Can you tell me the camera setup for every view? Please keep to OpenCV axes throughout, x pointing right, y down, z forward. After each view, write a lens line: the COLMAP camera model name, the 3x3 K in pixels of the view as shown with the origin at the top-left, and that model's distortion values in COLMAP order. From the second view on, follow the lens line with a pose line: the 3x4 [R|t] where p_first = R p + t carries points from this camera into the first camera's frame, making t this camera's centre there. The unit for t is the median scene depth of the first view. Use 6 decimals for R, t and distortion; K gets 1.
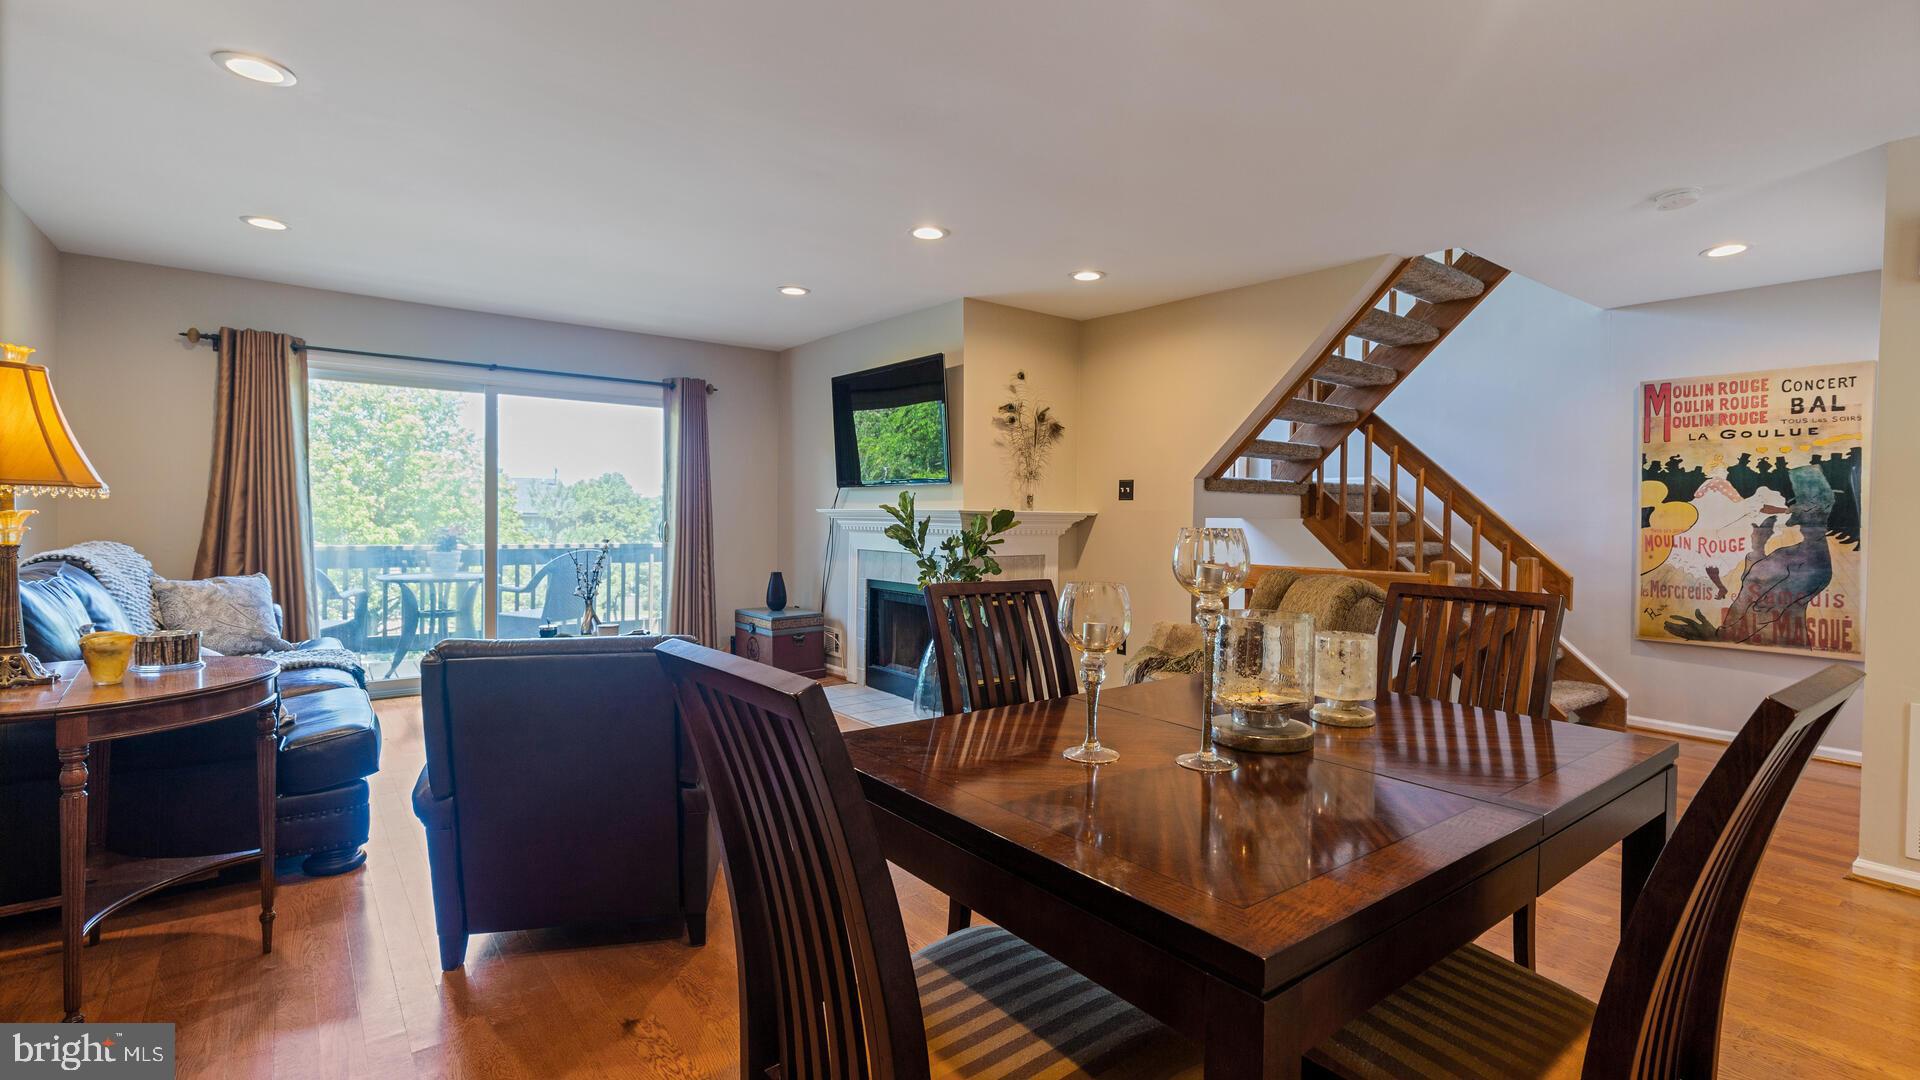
lens RADIAL K [[866.2, 0, 967.4], [0, 866.2, 529.1], [0, 0, 1]] dist [0.003382, 0.000272]
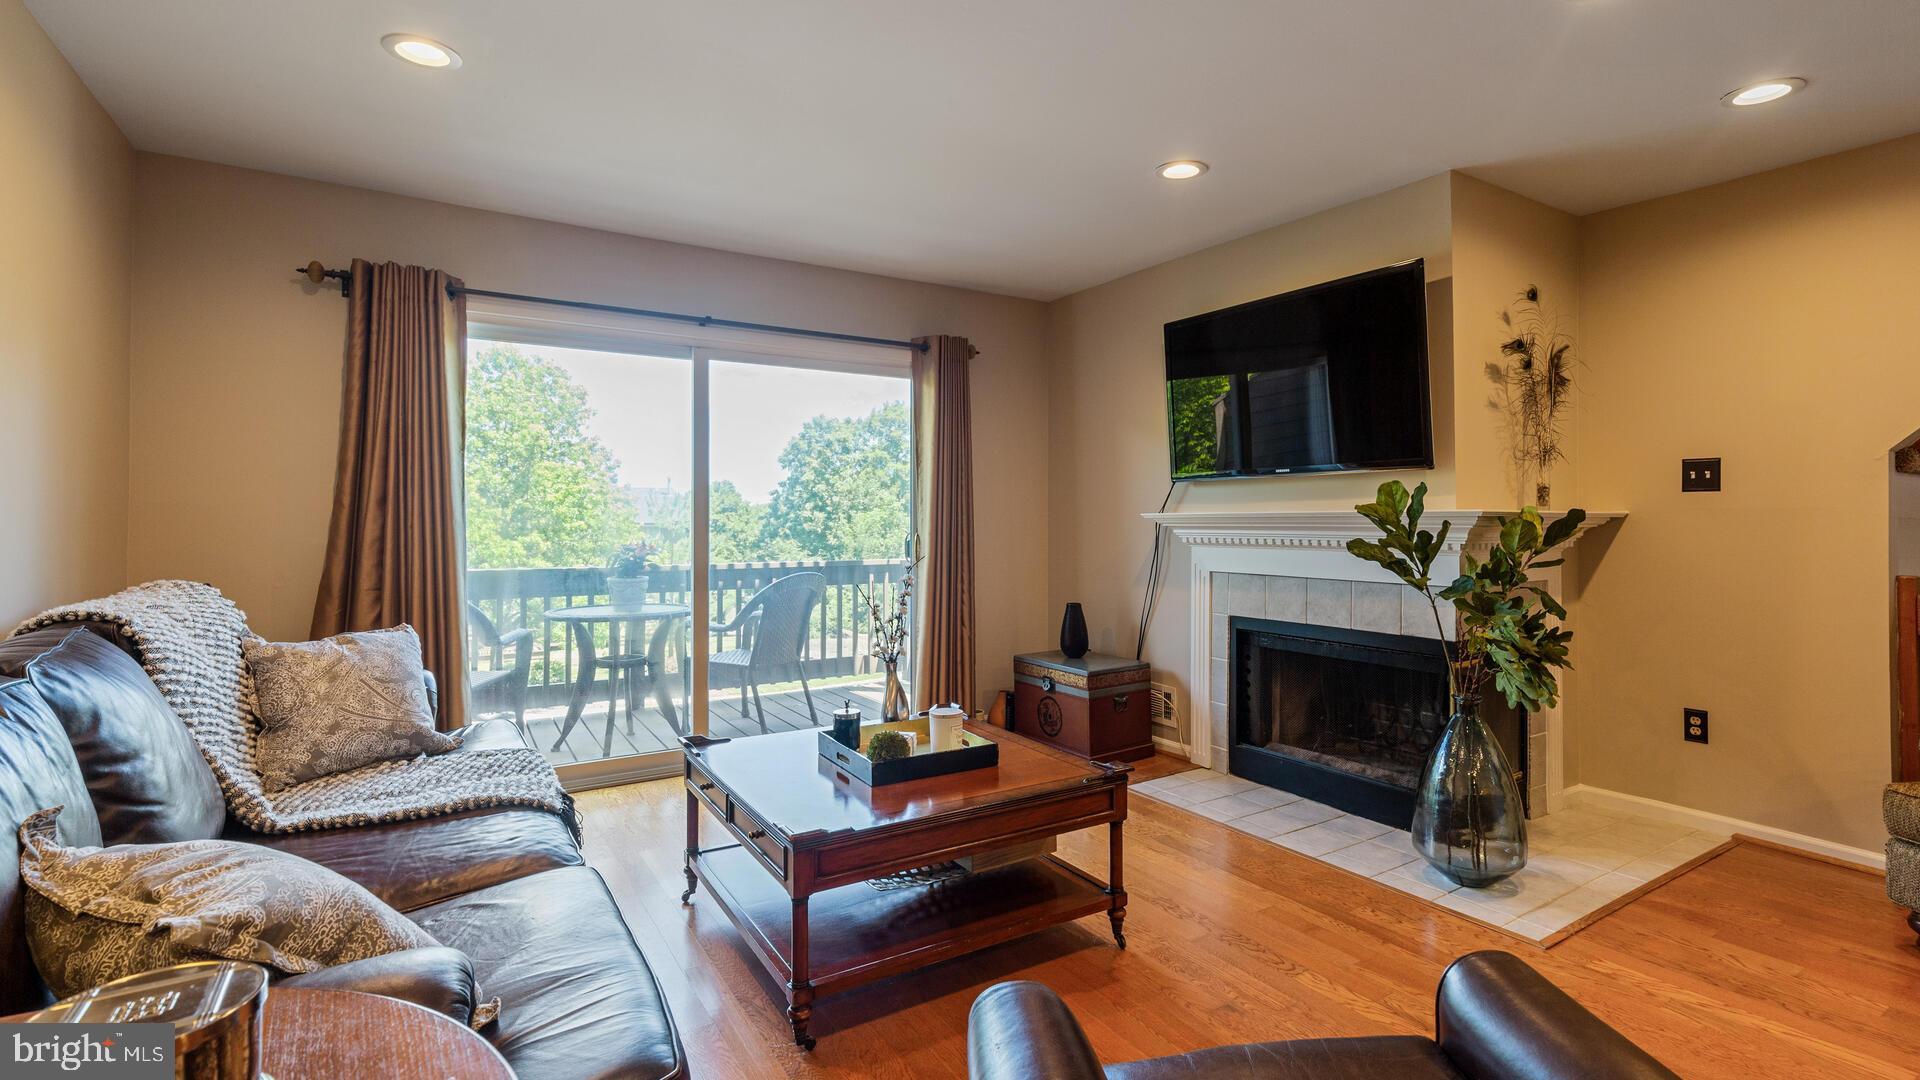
lens RADIAL K [[881.8, 0, 968.2], [0, 881.8, 511.2], [0, 0, 1]] dist [0.001086, -0.000216]
pose [[0.994534, -0.014822, -0.103355, -0.301617], [0.012104, 0.999566, -0.026875, -0.009563], [0.103709, 0.025477, 0.994281, 0.356412]]
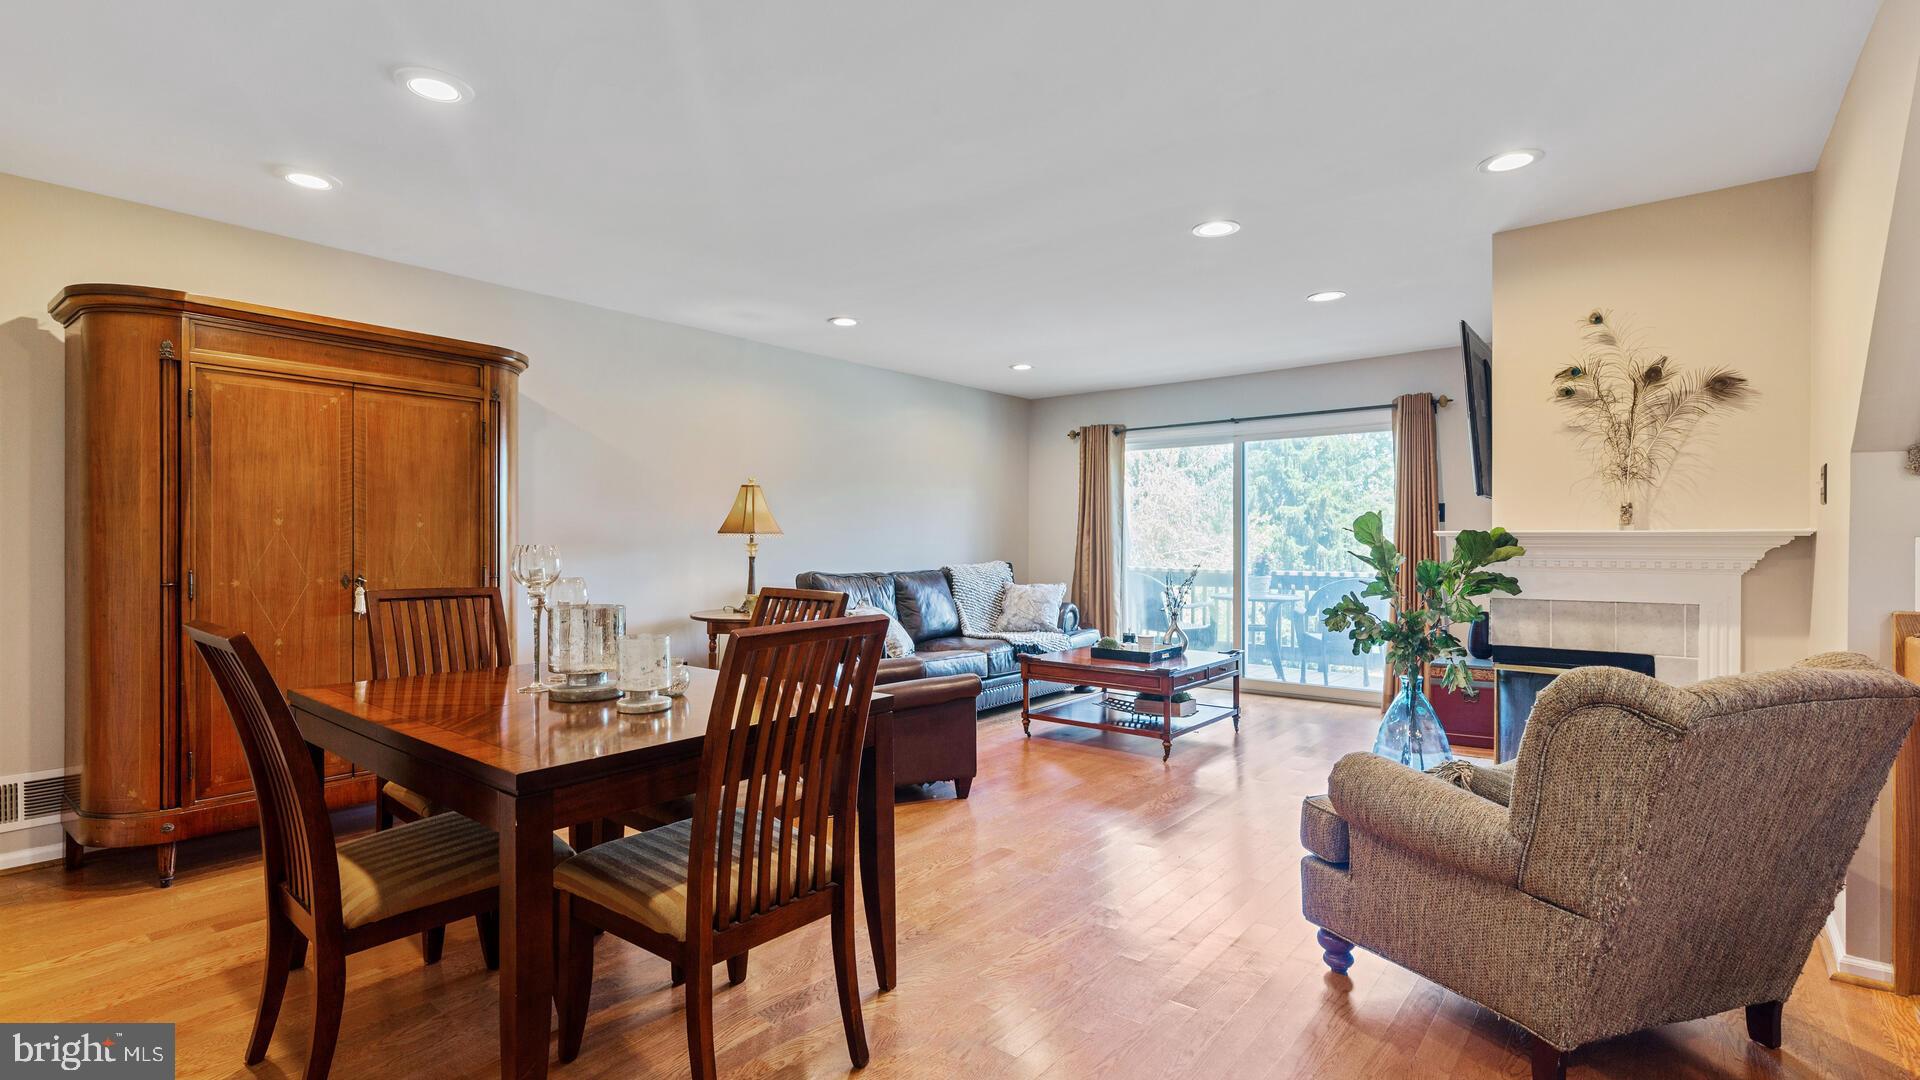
lens RADIAL K [[881.1, 0, 961.4], [0, 881.1, 550.5], [0, 0, 1]] dist [0.000790, -0.000023]
pose [[0.214751, -0.002988, -0.976664, 0.641933], [-0.011517, 0.999918, -0.005592, 0.002689], [0.976601, 0.012449, 0.214699, 0.440007]]
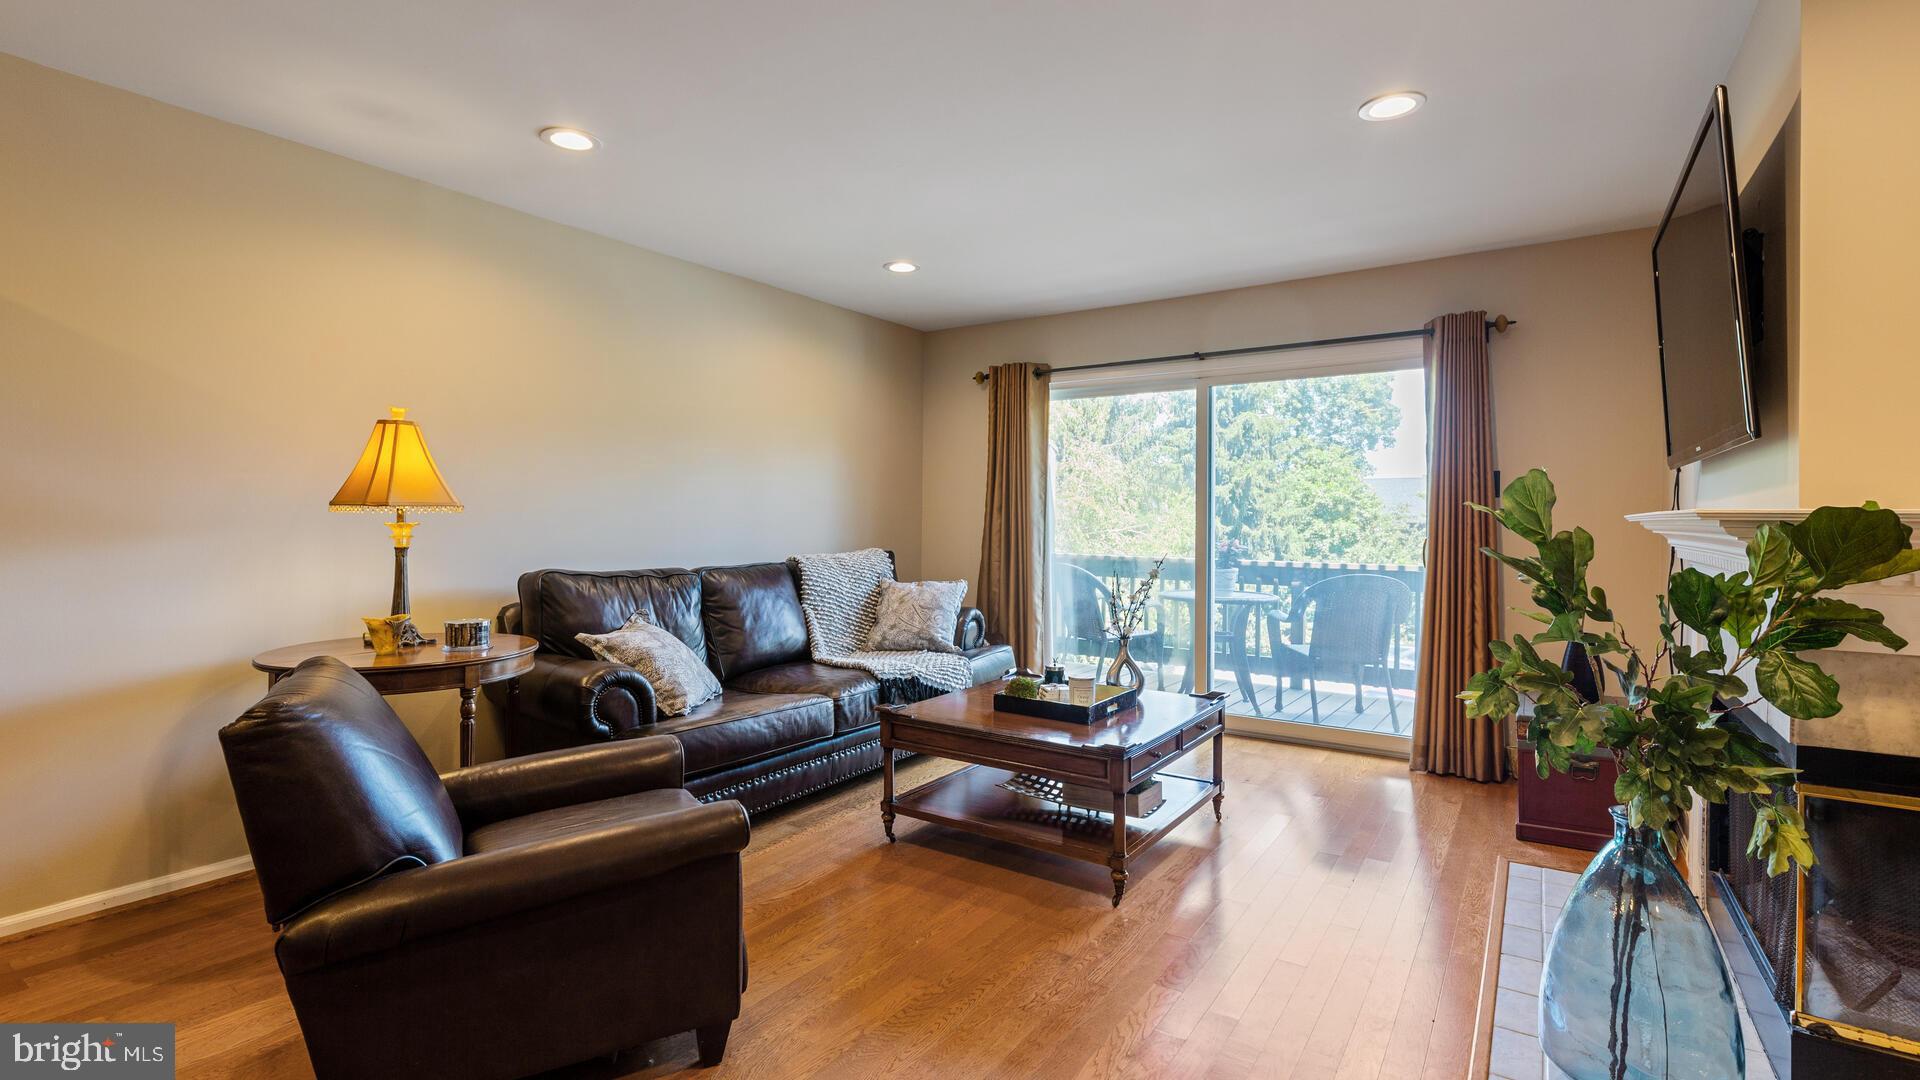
lens RADIAL K [[870.1, 0, 972.6], [0, 870.1, 532.1], [0, 0, 1]] dist [0.005060, 0.000535]
pose [[0.307891, 0.002359, -0.951419, 0.237931], [-0.015214, 0.999881, -0.002445, -0.007944], [0.951300, 0.015228, 0.307890, 0.610548]]
